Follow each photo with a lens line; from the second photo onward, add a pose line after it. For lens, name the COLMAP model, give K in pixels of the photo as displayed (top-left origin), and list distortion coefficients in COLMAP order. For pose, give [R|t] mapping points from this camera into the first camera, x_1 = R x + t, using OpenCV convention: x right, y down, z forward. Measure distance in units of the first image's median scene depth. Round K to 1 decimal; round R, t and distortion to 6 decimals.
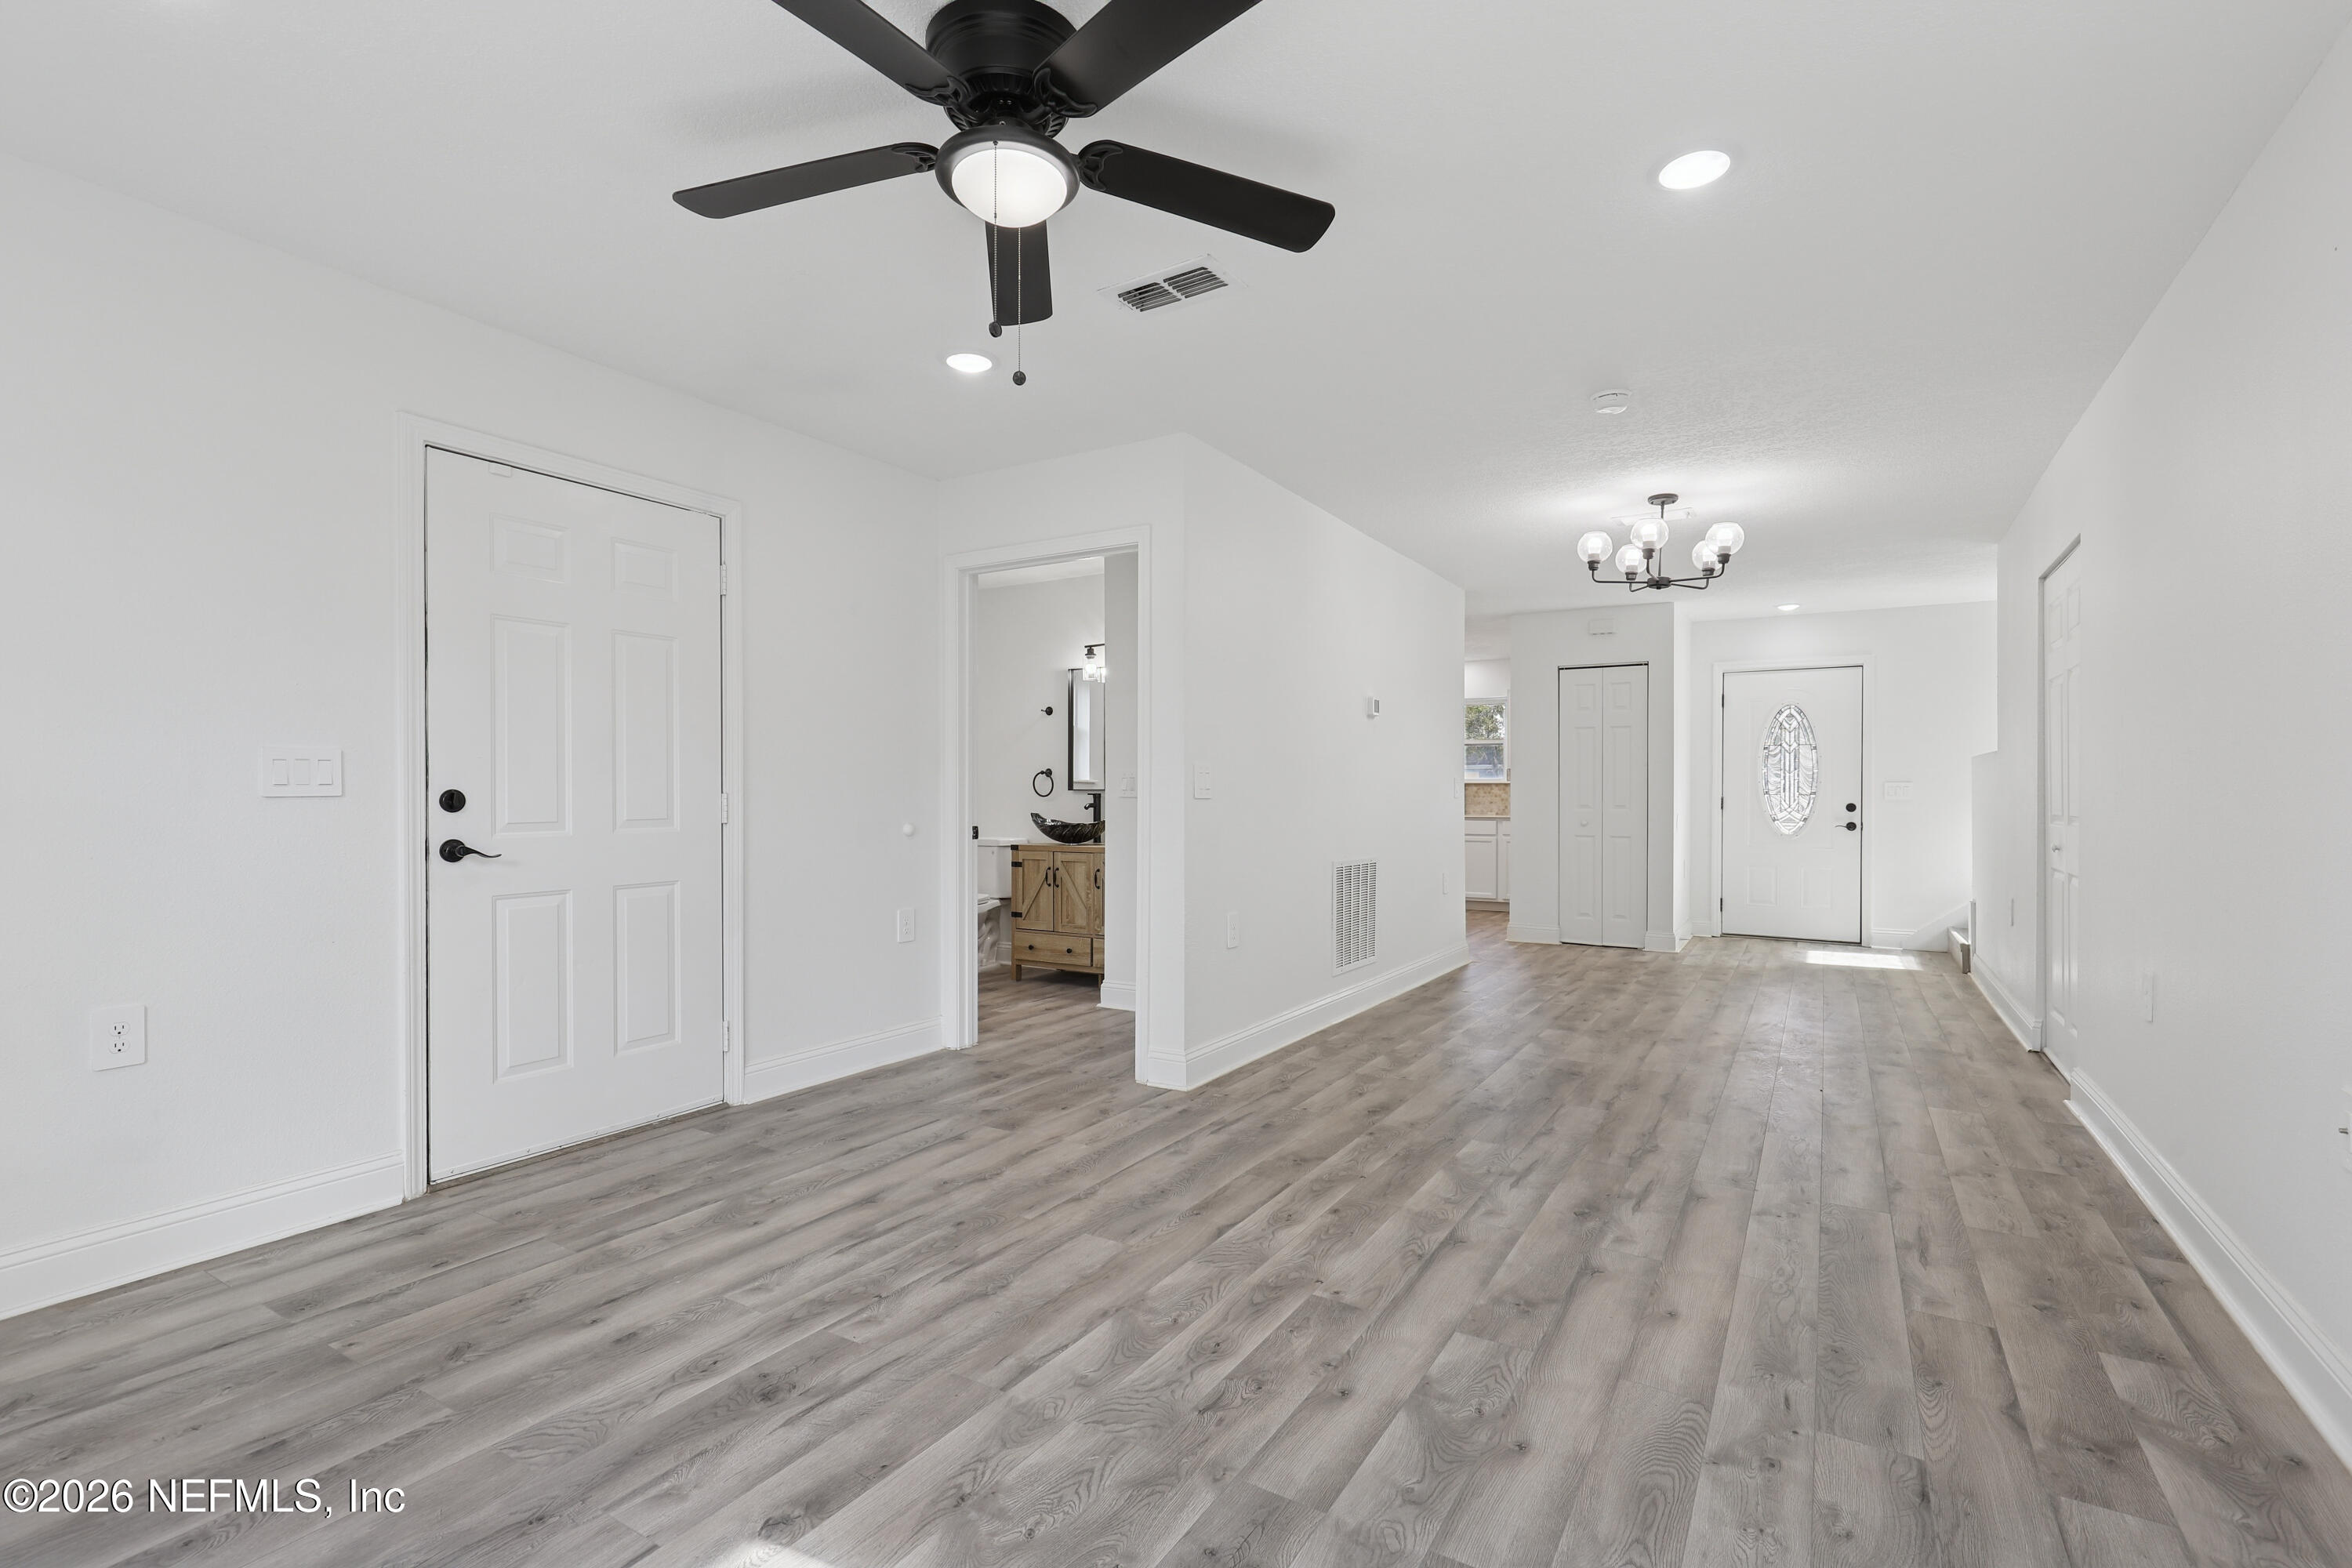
lens RADIAL K [[1087.5, 0, 1185.6], [0, 1087.5, 794.2], [0, 0, 1]] dist [0.018635, -0.006128]
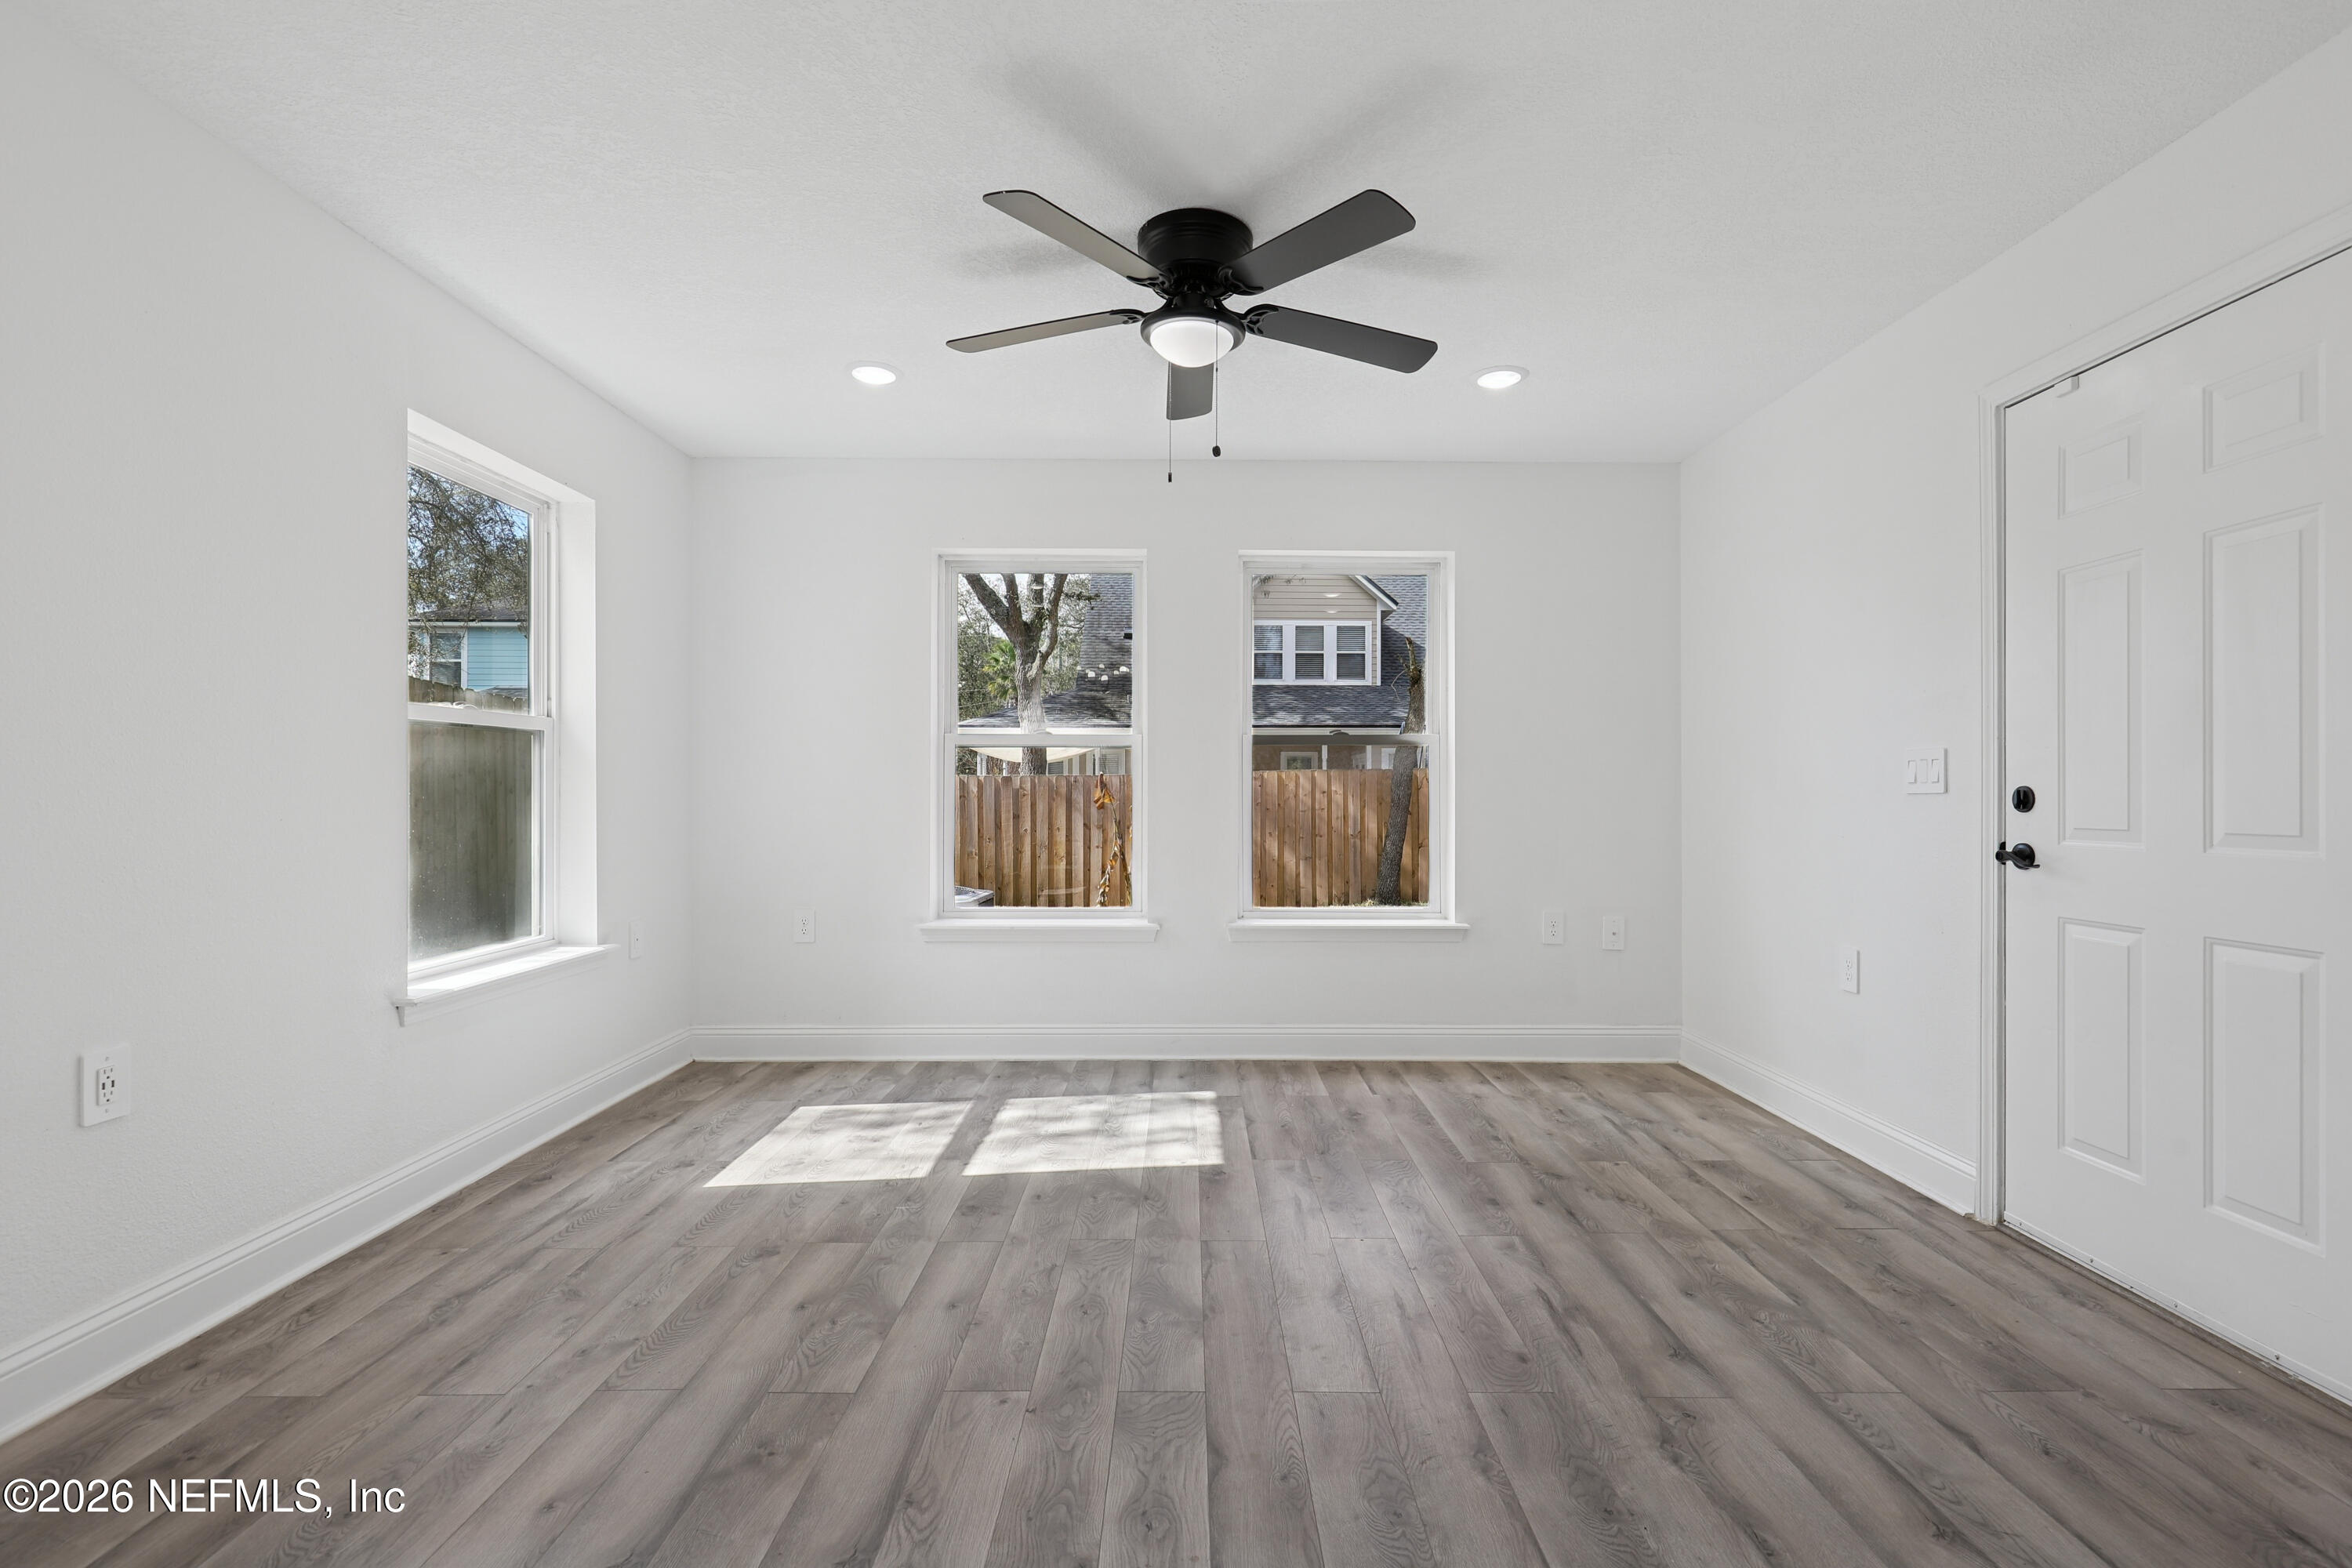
lens RADIAL K [[1087.5, 0, 1185.6], [0, 1087.5, 794.2], [0, 0, 1]] dist [0.018635, -0.006128]
pose [[-0.859541, -0.002185, -0.511062, 0.417323], [-0.003661, 0.999992, 0.001881, 0.003940], [0.511053, 0.003488, -0.859542, 1.682970]]
